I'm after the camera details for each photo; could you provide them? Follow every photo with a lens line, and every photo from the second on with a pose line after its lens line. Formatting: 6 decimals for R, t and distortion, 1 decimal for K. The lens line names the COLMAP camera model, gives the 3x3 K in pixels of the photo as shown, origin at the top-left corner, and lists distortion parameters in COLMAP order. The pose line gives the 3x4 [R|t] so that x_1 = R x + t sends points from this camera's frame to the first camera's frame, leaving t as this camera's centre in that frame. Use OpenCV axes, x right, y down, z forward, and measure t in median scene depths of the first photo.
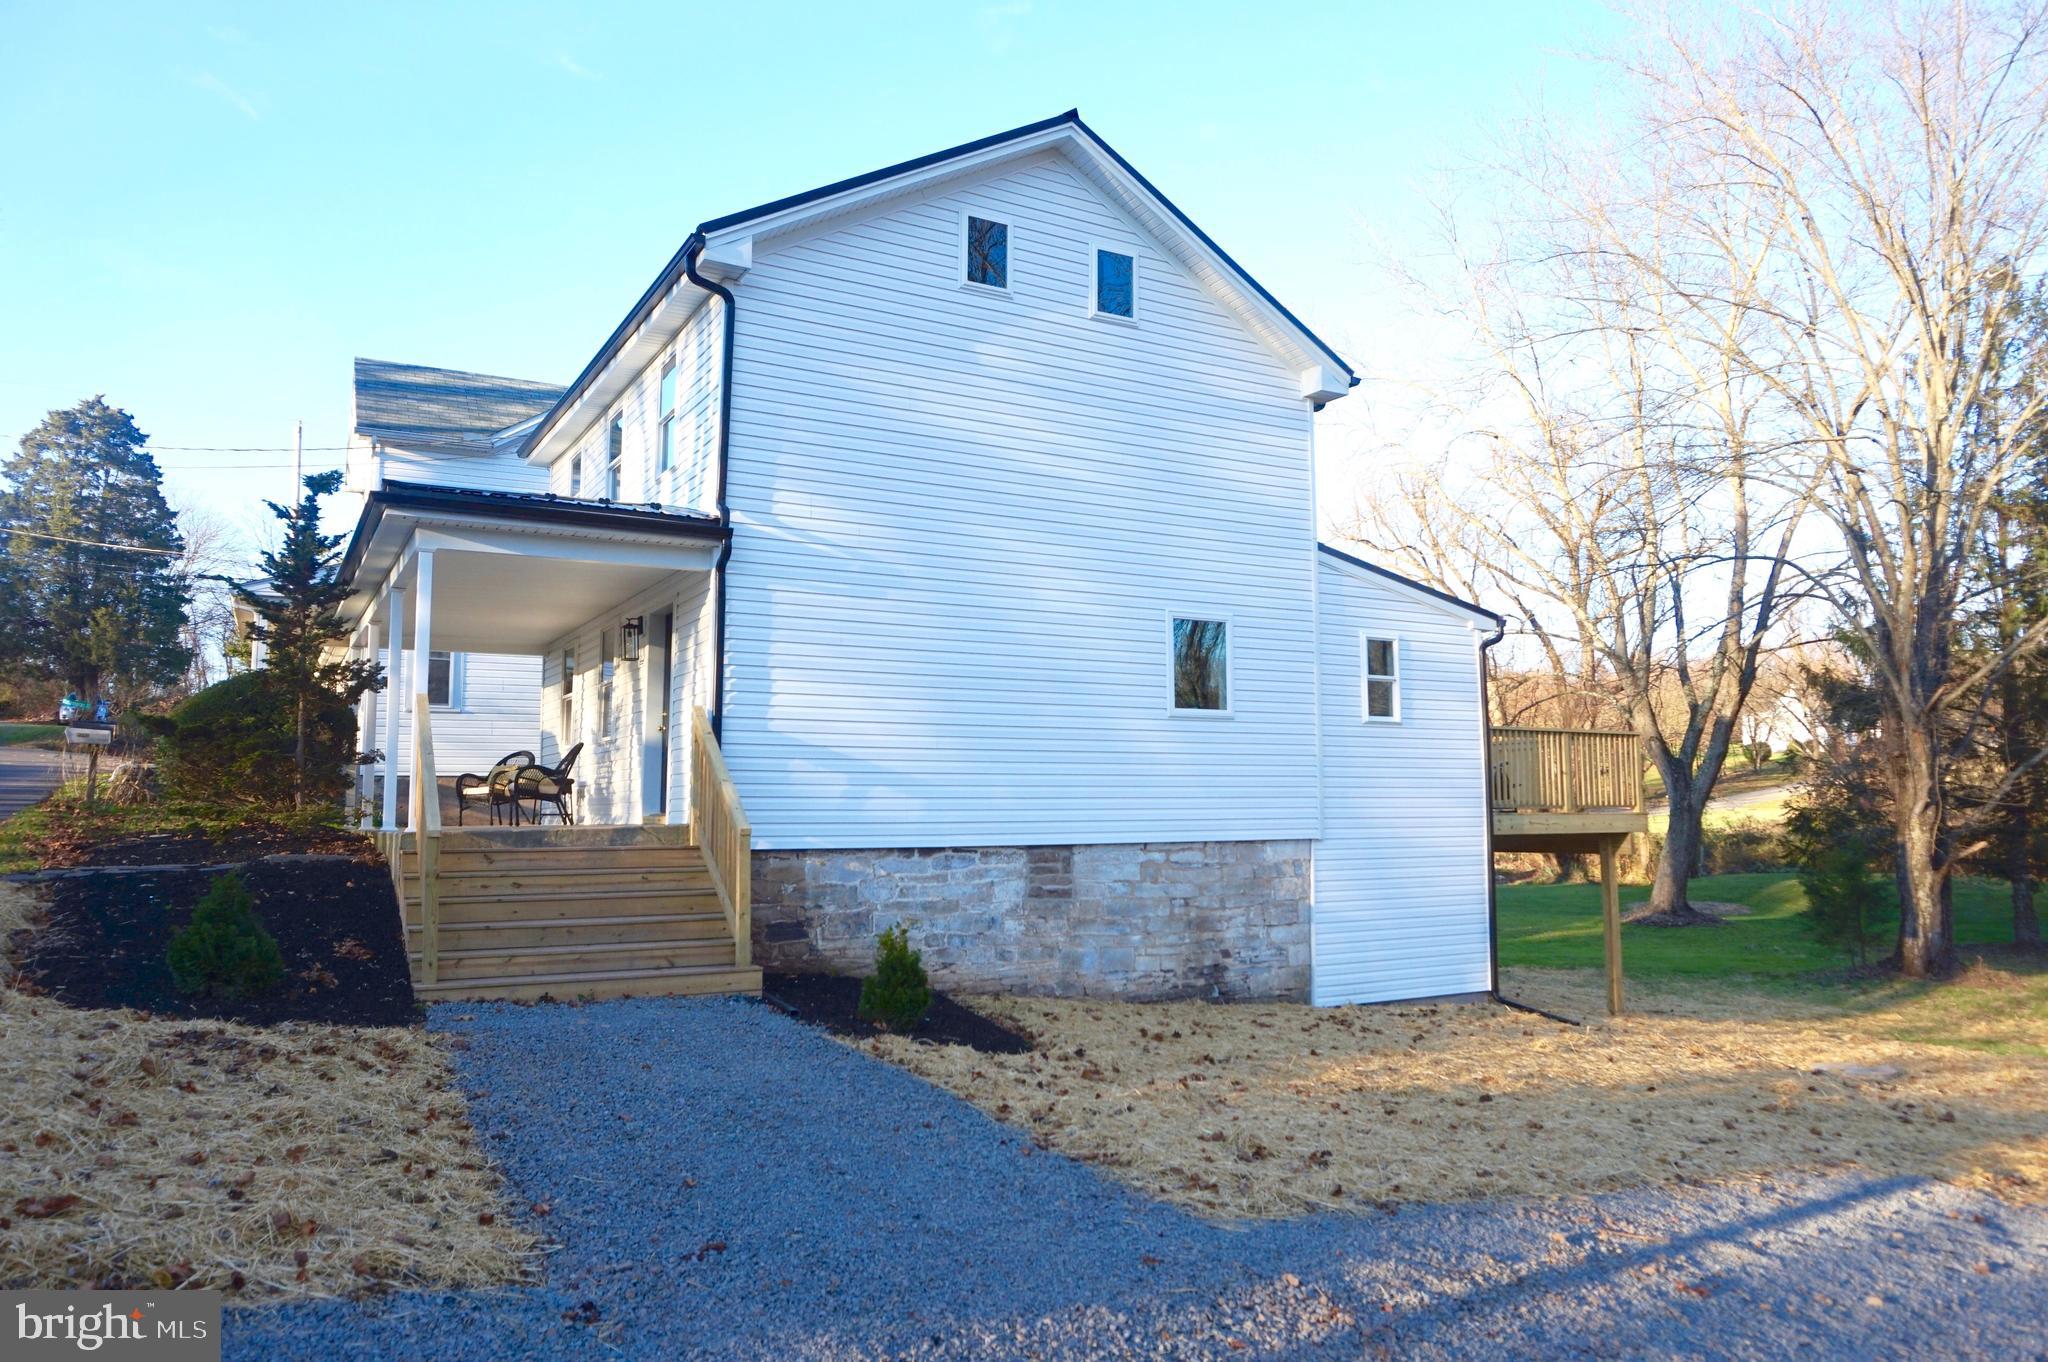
lens RADIAL K [[1366.7, 0, 1026.9], [0, 1366.7, 674.0], [0, 0, 1]] dist [-0.028970, 0.014222]
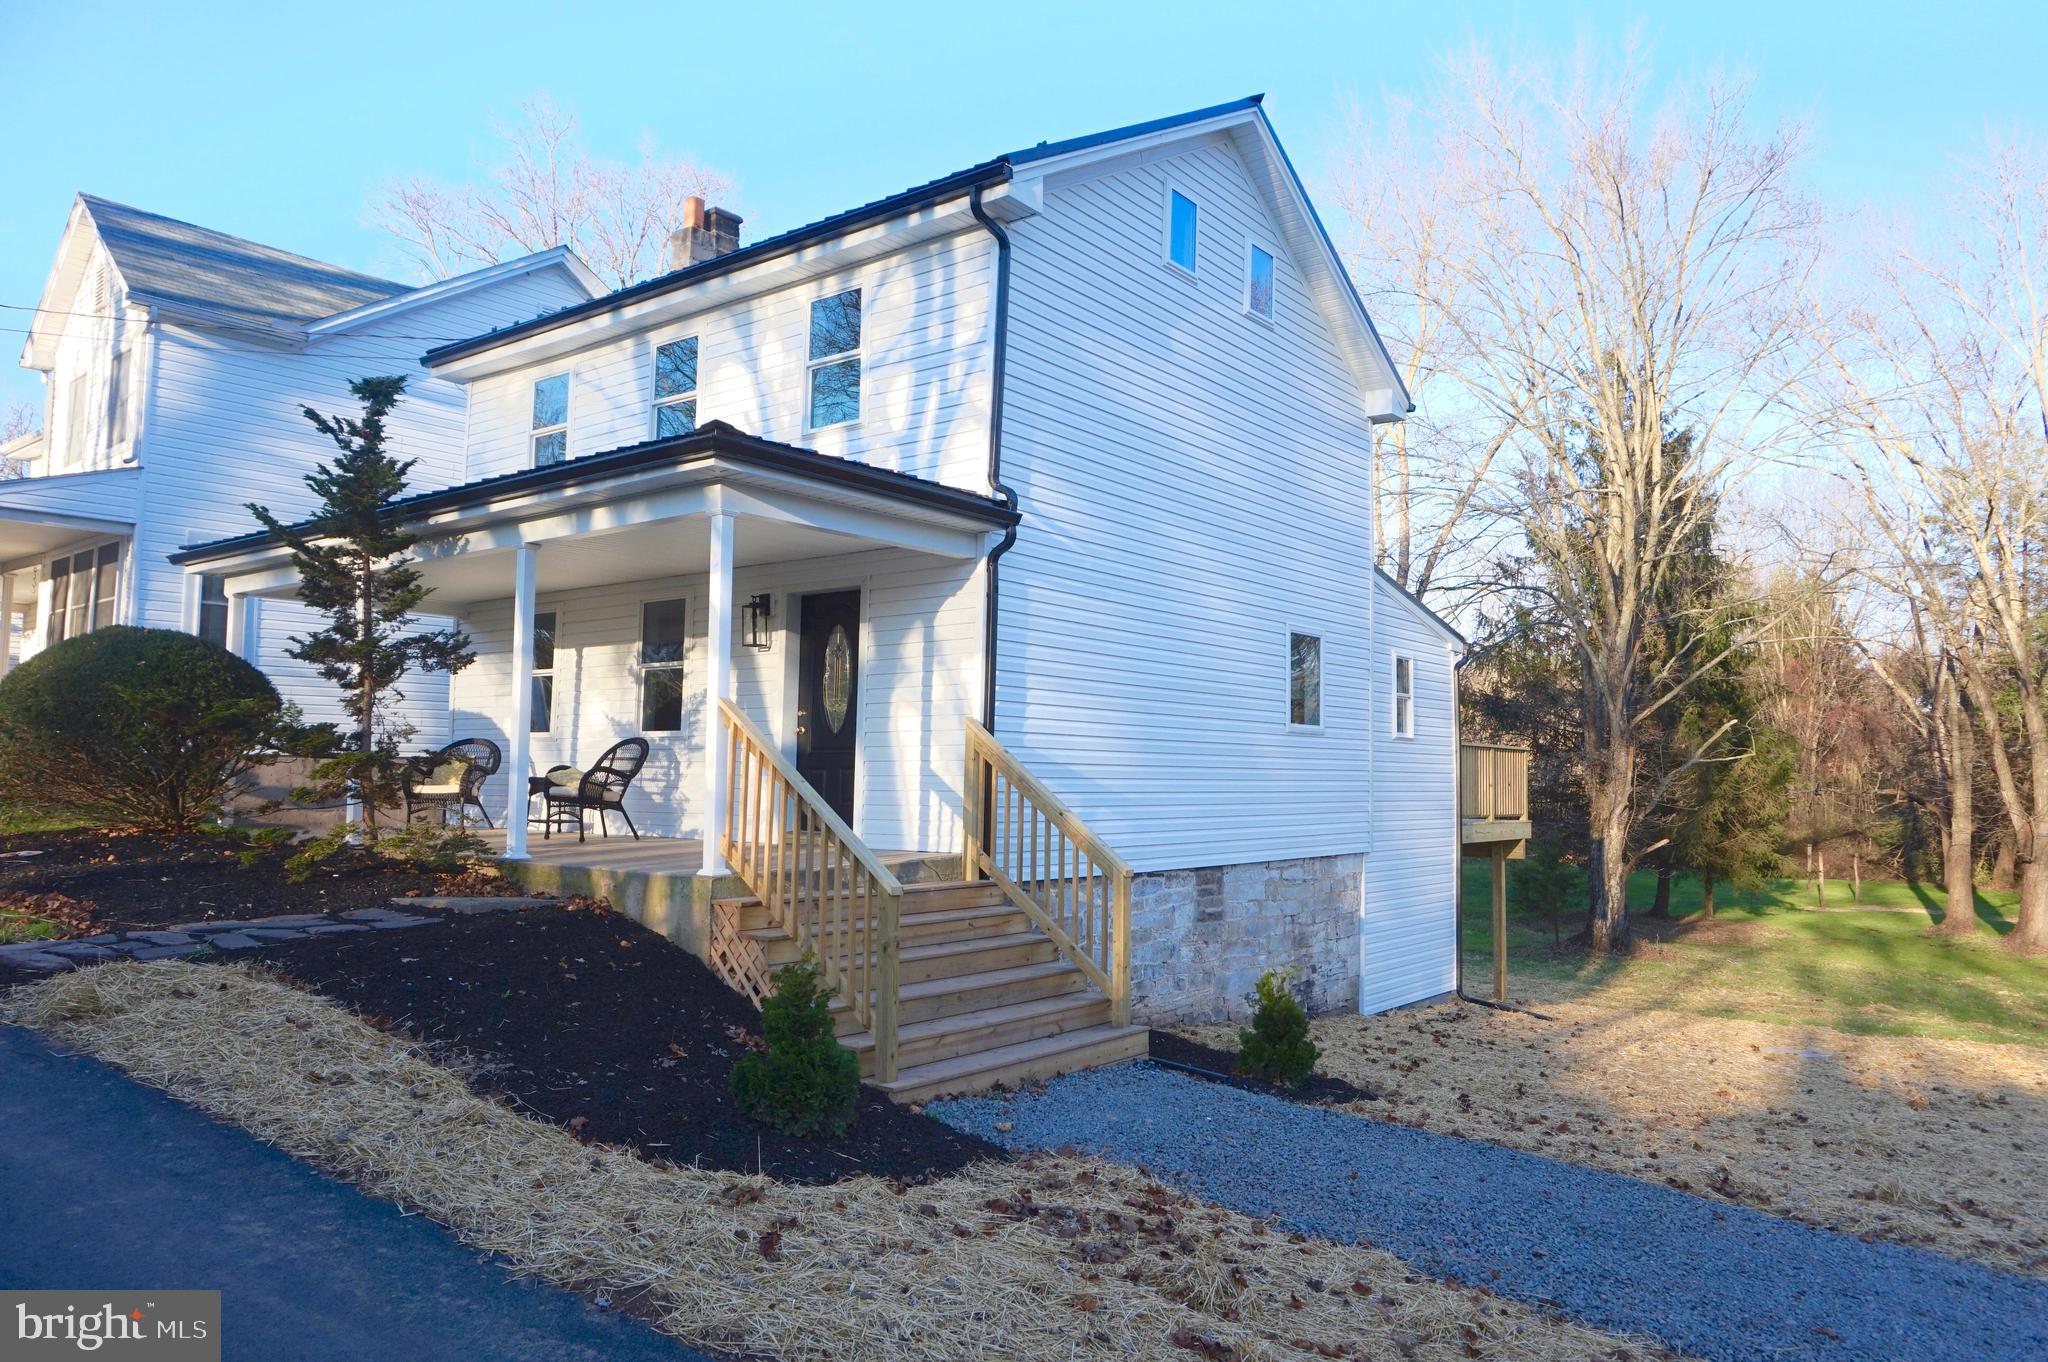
lens RADIAL K [[1366.7, 0, 1021.8], [0, 1366.7, 674.2], [0, 0, 1]] dist [-0.028970, 0.014222]
pose [[0.926792, 0.047208, 0.372597, -0.443130], [-0.058250, 0.998132, 0.018427, -0.017434], [-0.371031, -0.038782, 0.927810, 0.160648]]
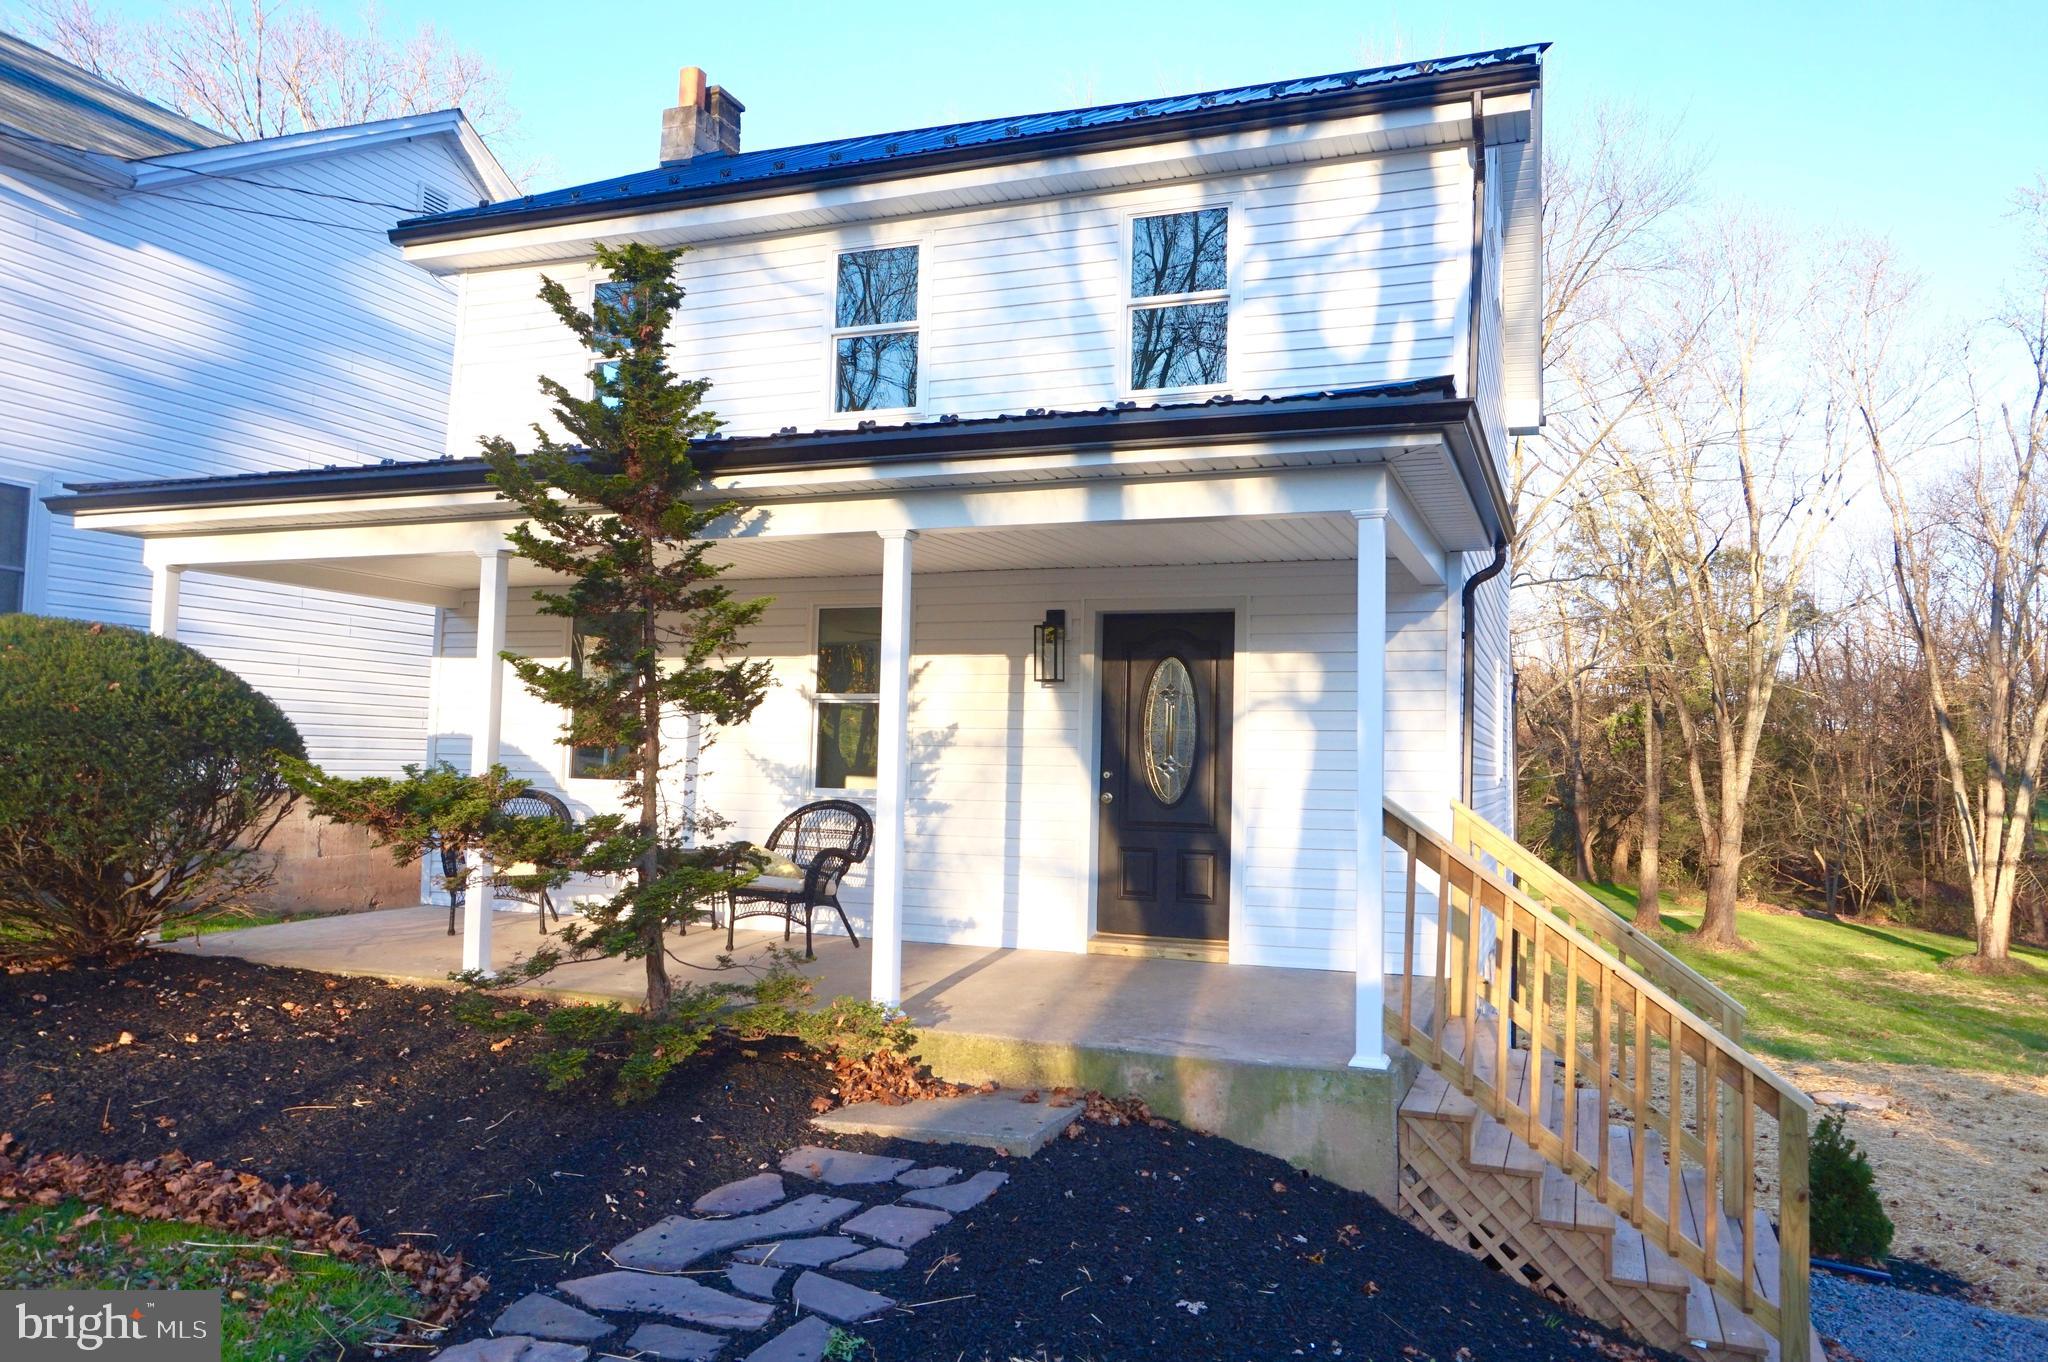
lens RADIAL K [[1366.7, 0, 1026.1], [0, 1366.7, 680.3], [0, 0, 1]] dist [-0.028970, 0.014222]
pose [[0.775937, 0.065555, 0.627394, -0.671687], [-0.093897, 0.995508, 0.012109, -0.016030], [-0.623783, -0.068307, 0.778607, 0.526413]]
